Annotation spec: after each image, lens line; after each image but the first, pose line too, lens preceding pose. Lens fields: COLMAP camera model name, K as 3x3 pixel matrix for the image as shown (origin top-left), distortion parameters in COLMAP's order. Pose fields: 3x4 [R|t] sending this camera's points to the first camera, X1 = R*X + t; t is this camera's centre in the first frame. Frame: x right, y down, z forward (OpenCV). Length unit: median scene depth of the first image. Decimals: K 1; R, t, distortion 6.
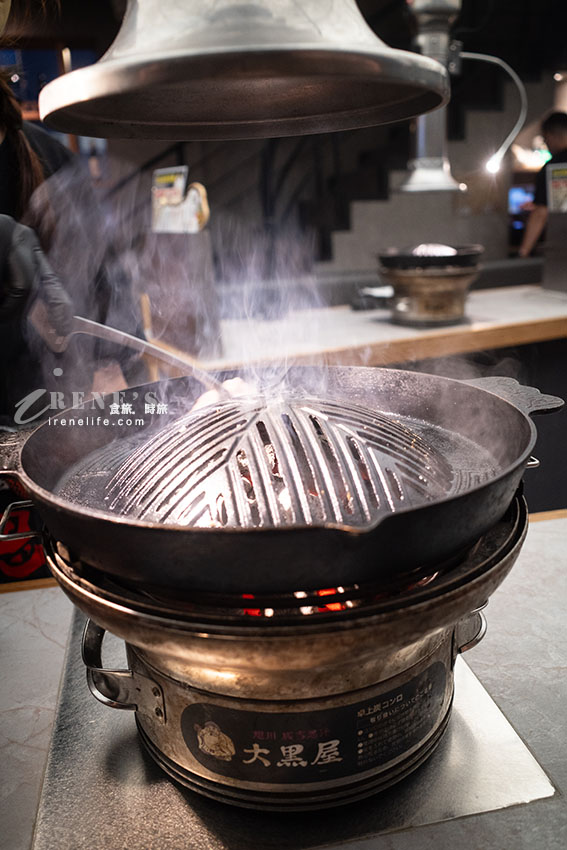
lens RADIAL K [[754.1, 0, 283.9], [0, 754.1, 424.0], [0, 0, 1]] dist [-0.002872, -0.005411]
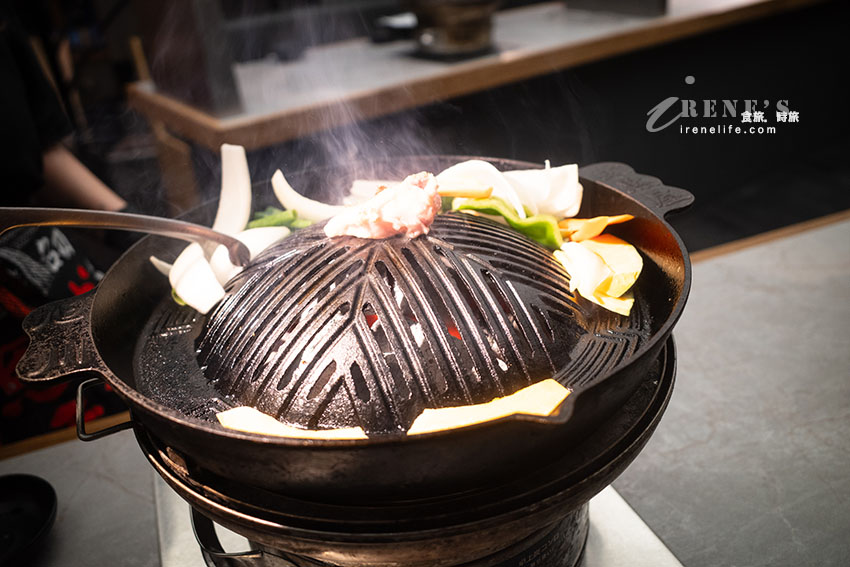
lens RADIAL K [[754.1, 0, 424.6], [0, 754.1, 282.9], [0, 0, 1]] dist [-0.002872, -0.005411]
pose [[0.978880, -0.113086, 0.170310, -0.129802], [0.078960, 0.977565, 0.195273, -0.142822], [-0.188572, -0.177702, 0.965848, 0.163541]]
